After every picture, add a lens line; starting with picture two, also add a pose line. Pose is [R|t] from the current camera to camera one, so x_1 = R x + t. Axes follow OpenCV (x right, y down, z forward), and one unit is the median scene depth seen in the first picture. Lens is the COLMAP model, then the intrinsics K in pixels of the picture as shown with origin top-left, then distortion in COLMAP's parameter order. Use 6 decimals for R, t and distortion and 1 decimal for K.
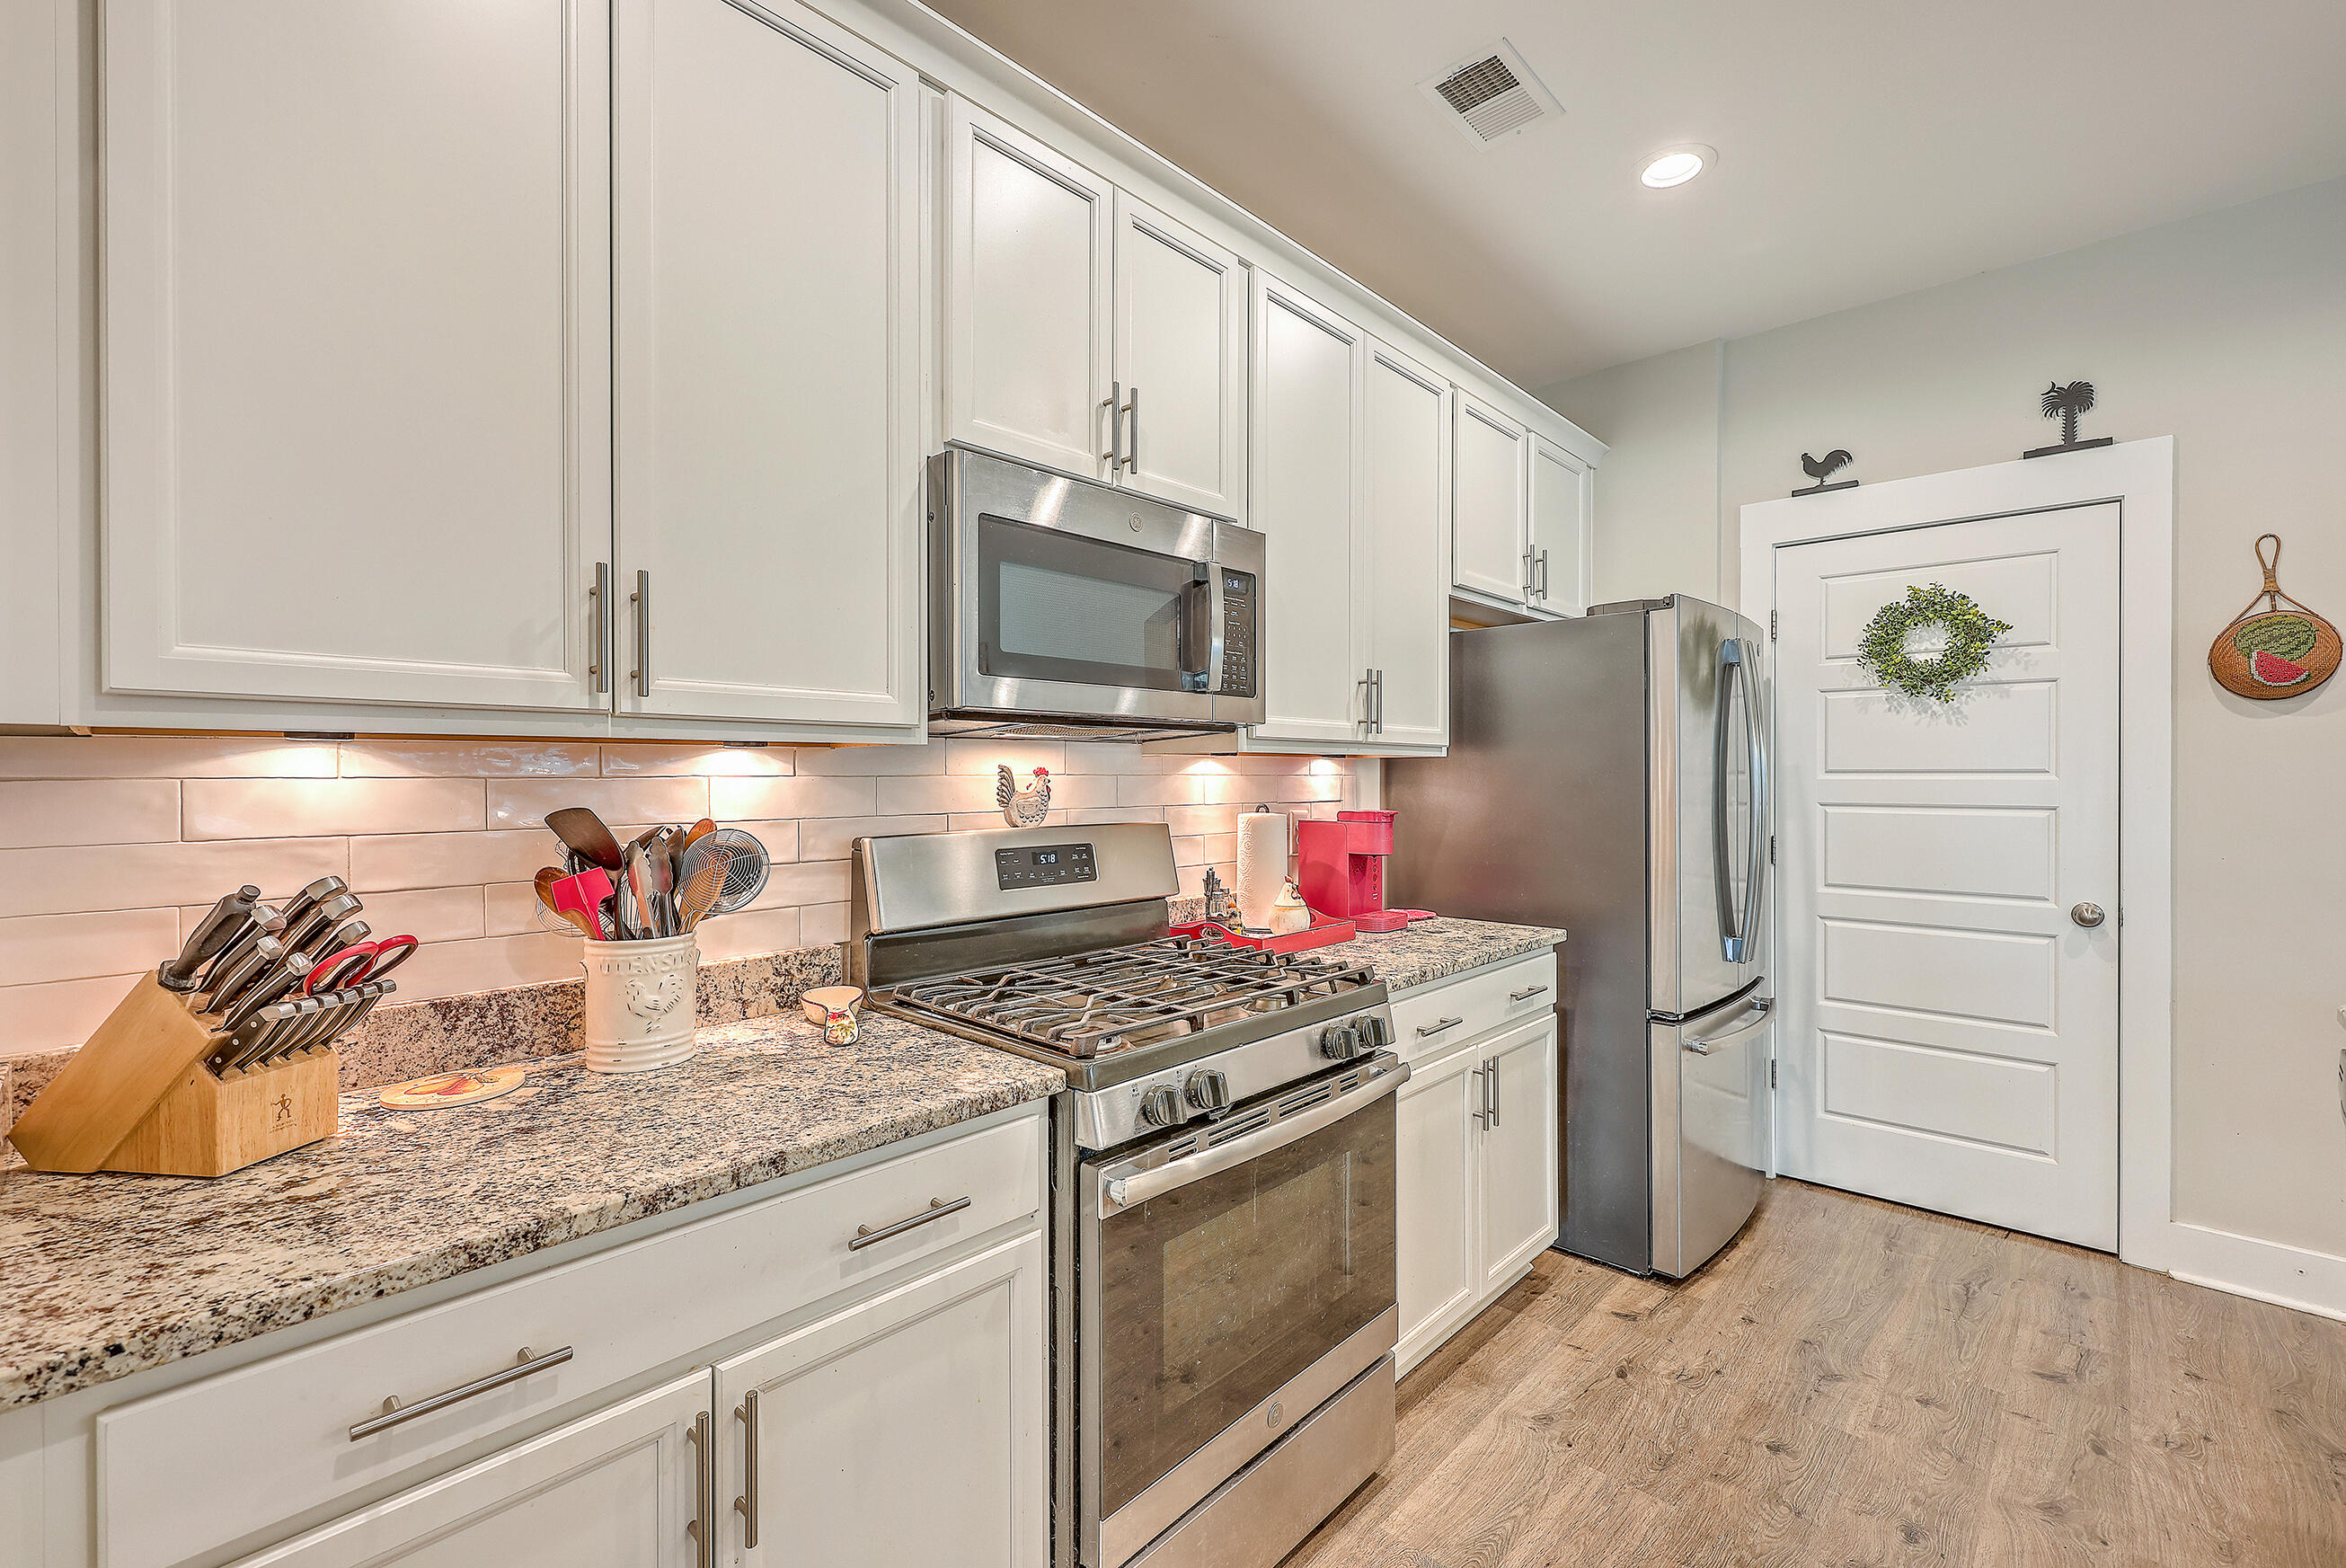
lens RADIAL K [[954.5, 0, 1175.5], [0, 954.5, 782.7], [0, 0, 1]] dist [0.001501, -0.000444]
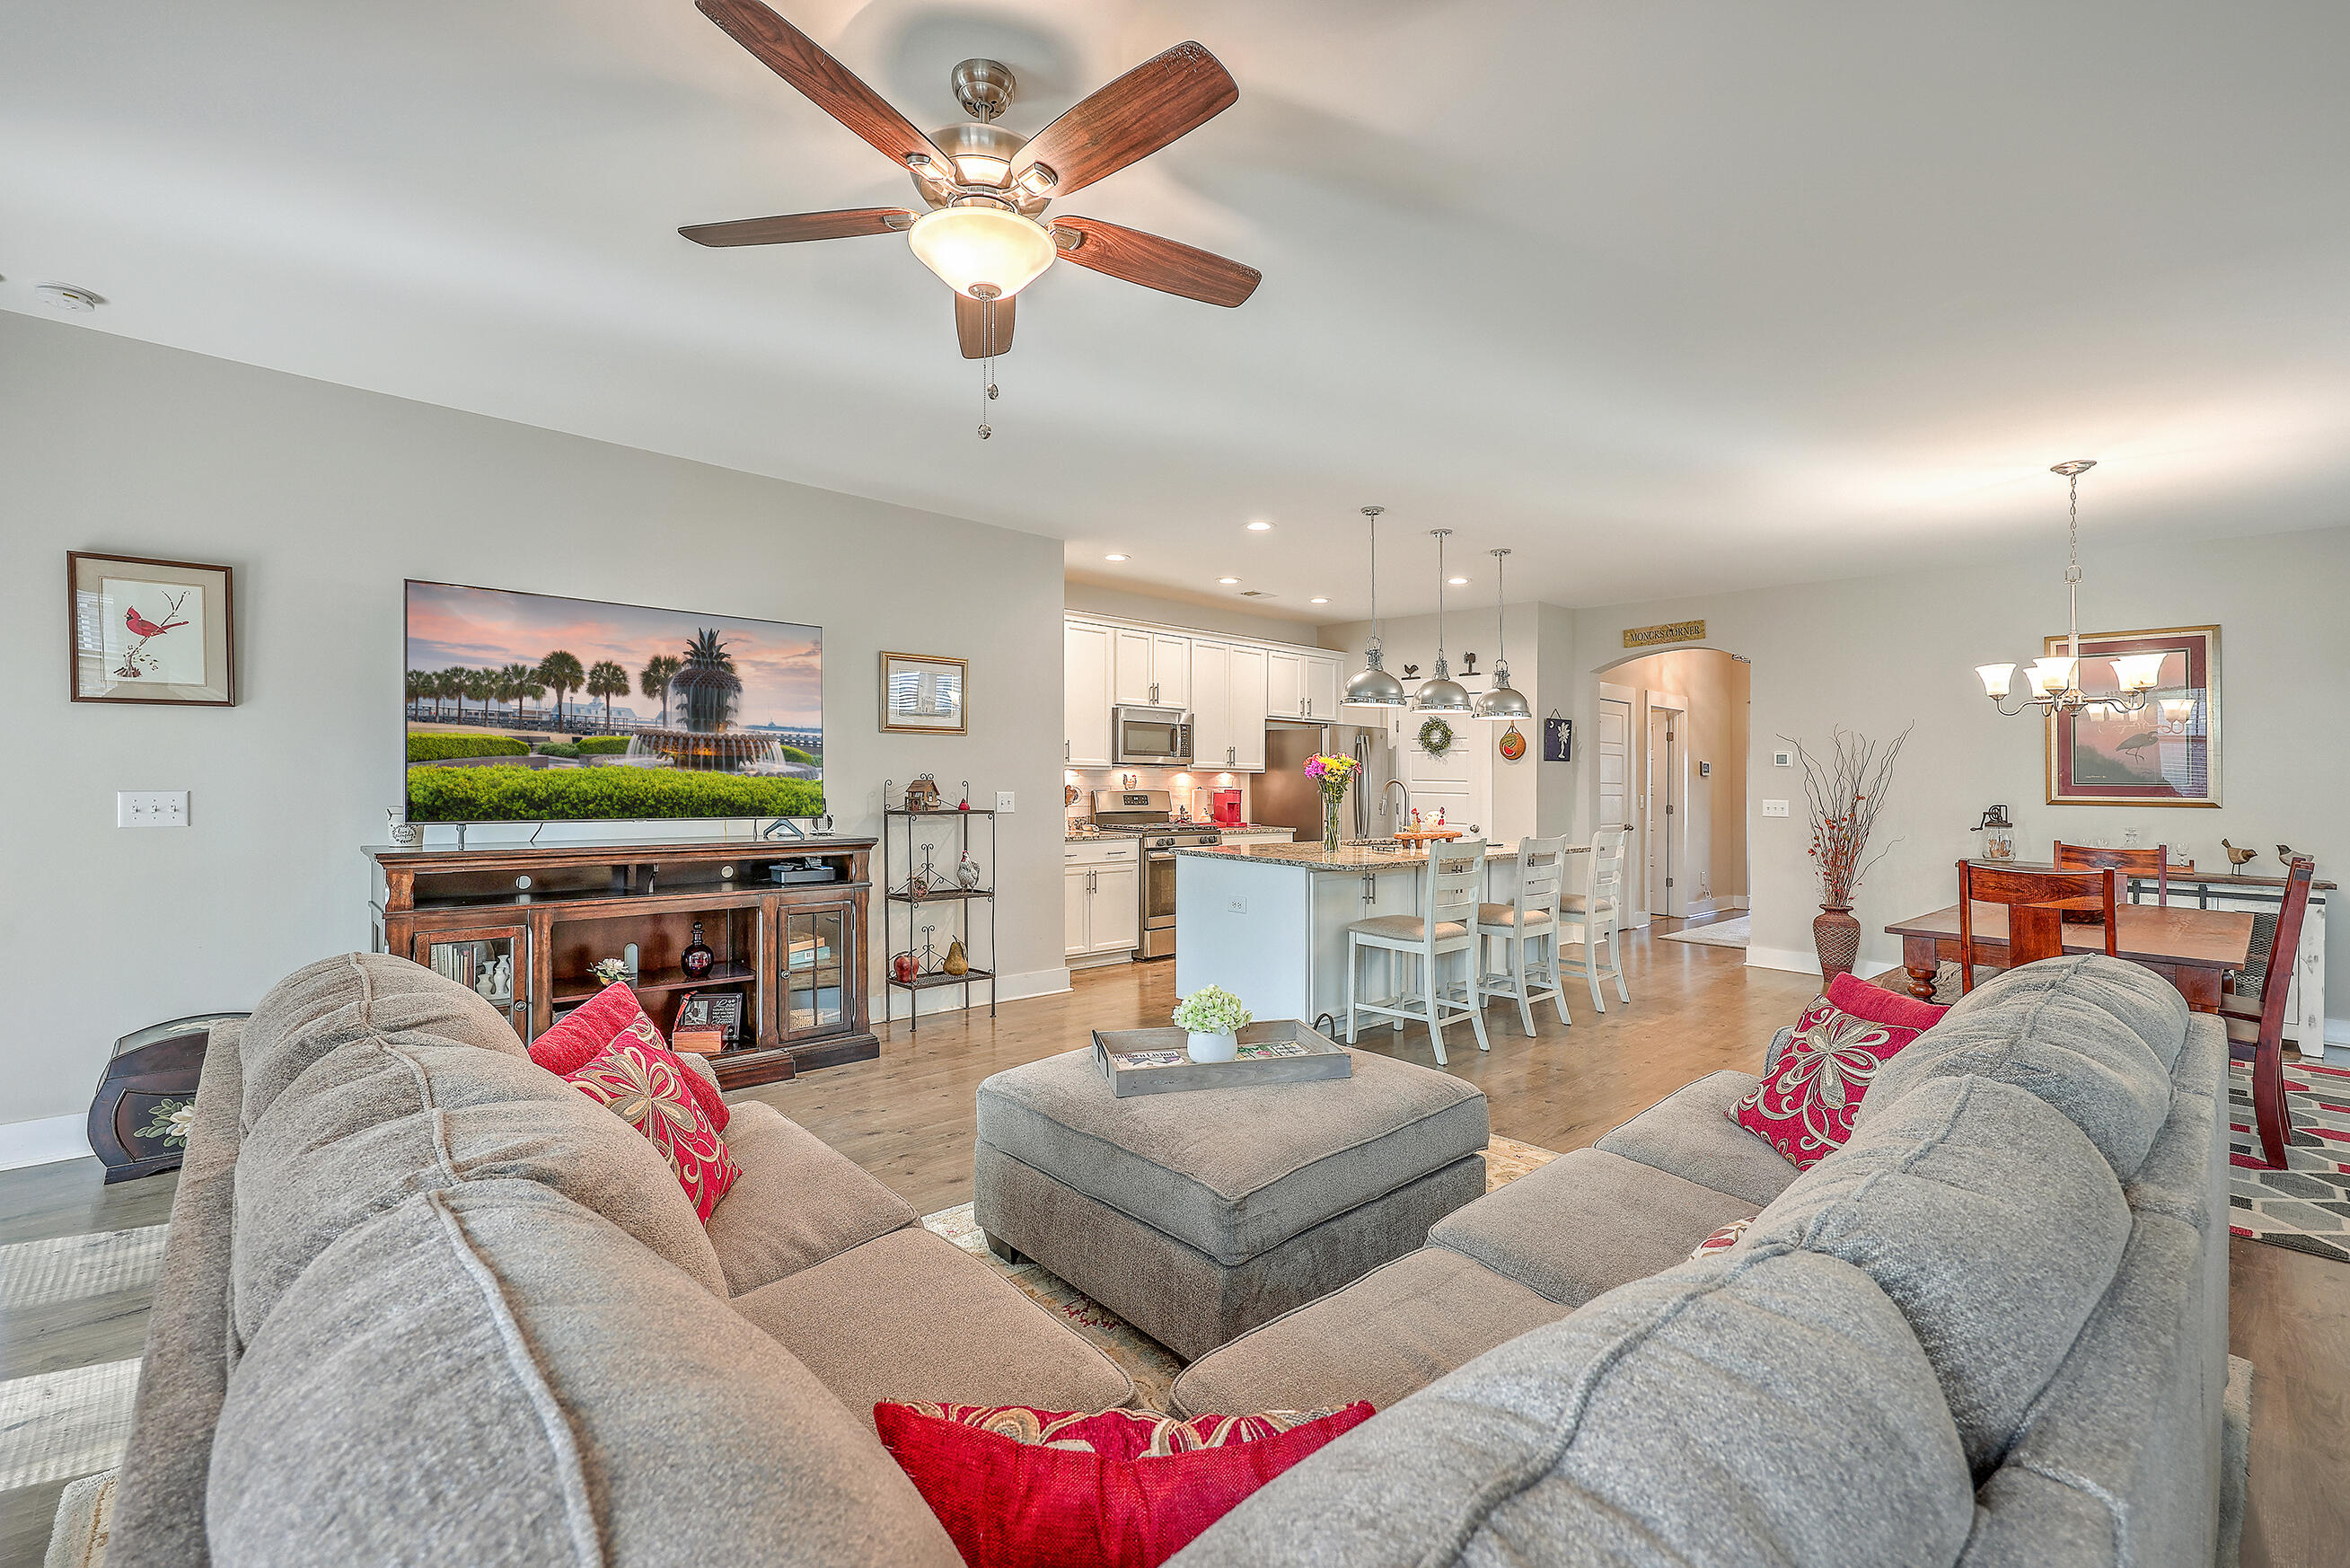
lens RADIAL K [[1008.4, 0, 1186.9], [0, 1008.4, 754.8], [0, 0, 1]] dist [0.000610, 0.000148]
pose [[0.999098, 0.015297, -0.039602, 0.244577], [-0.016415, 0.999472, -0.028044, 0.014805], [0.039153, 0.028669, 0.998822, -3.265038]]
